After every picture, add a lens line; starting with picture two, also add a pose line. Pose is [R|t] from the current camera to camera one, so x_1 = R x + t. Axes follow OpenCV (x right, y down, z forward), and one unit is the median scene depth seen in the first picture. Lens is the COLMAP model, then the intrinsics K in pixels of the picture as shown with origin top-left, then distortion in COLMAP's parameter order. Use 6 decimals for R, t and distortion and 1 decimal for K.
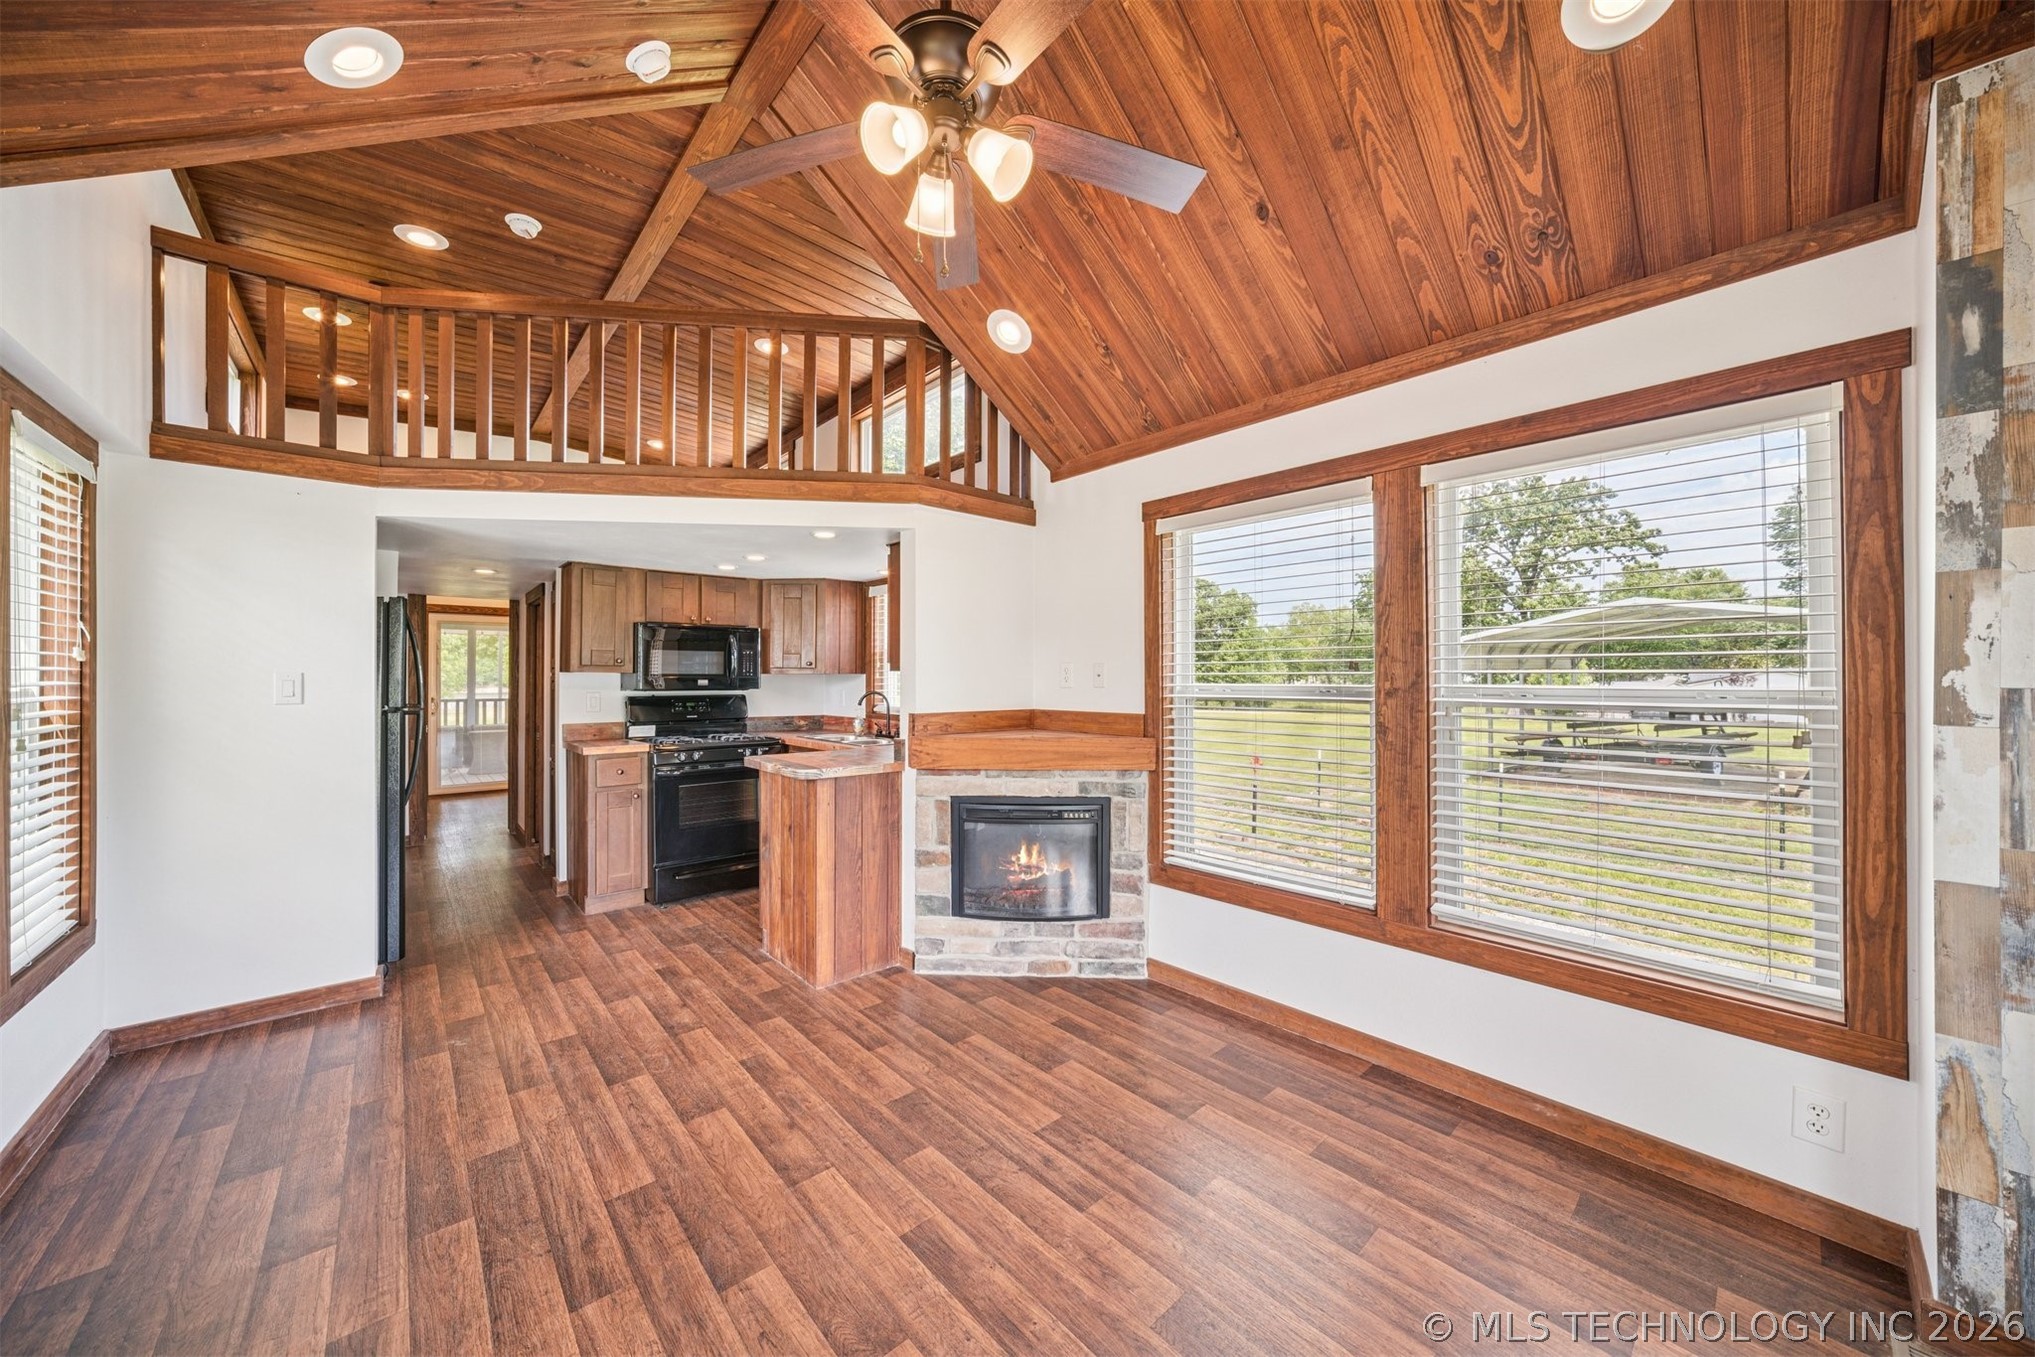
lens RADIAL K [[710.9, 0, 998.1], [0, 710.9, 675.3], [0, 0, 1]] dist [-0.013241, 0.003124]
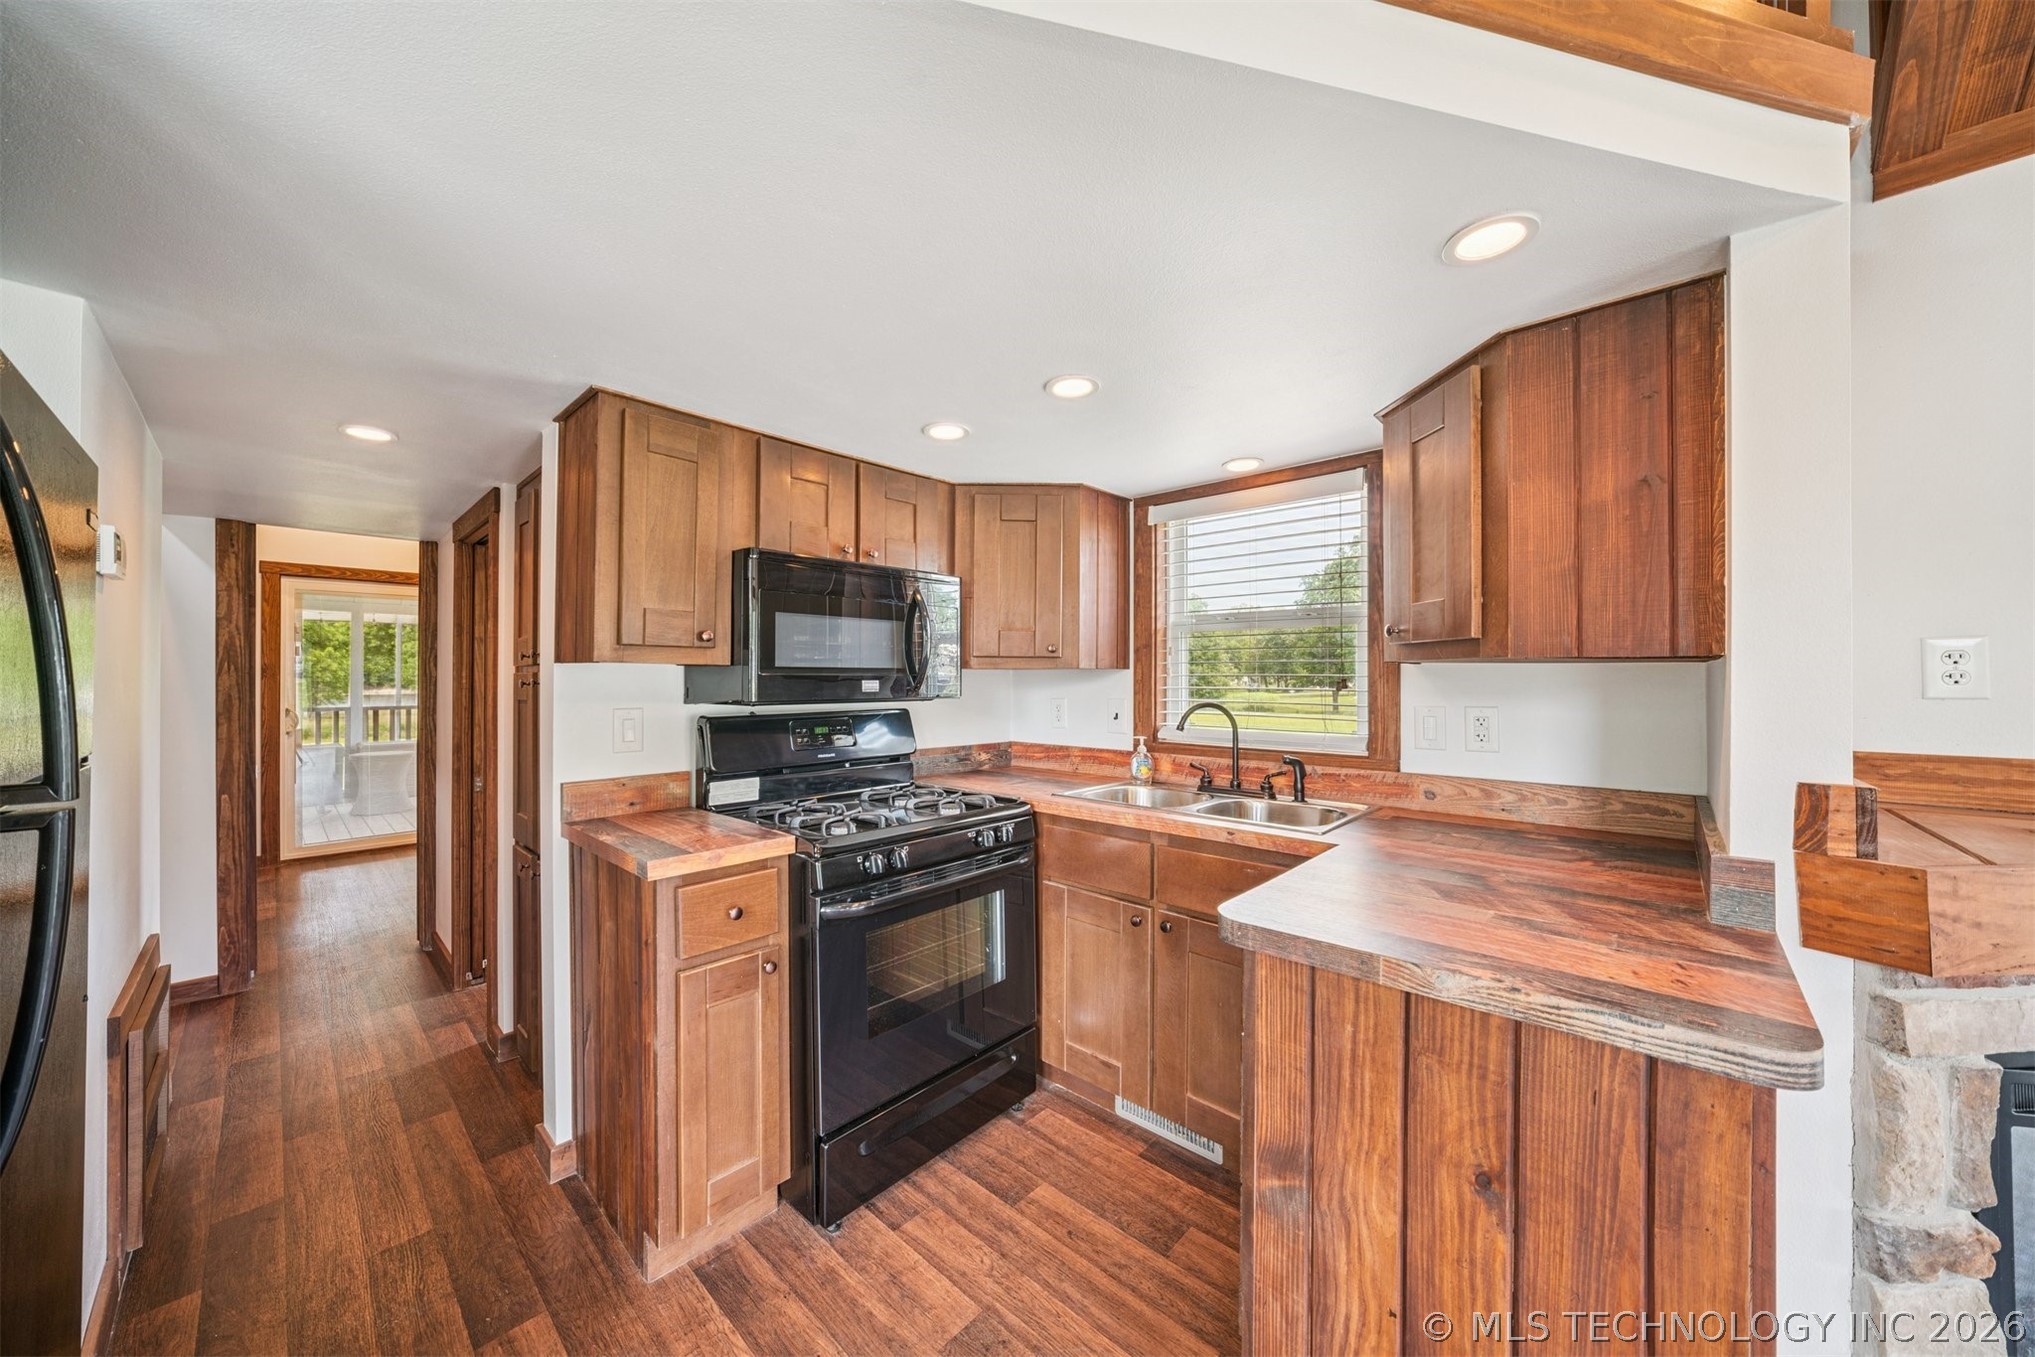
lens RADIAL K [[710.9, 0, 1002.3], [0, 710.9, 674.4], [0, 0, 1]] dist [-0.013241, 0.003124]
pose [[0.995369, -0.001022, 0.096126, -0.532760], [0.001202, 0.999998, -0.001817, 0.004832], [-0.096124, 0.001924, 0.995368, 0.744071]]
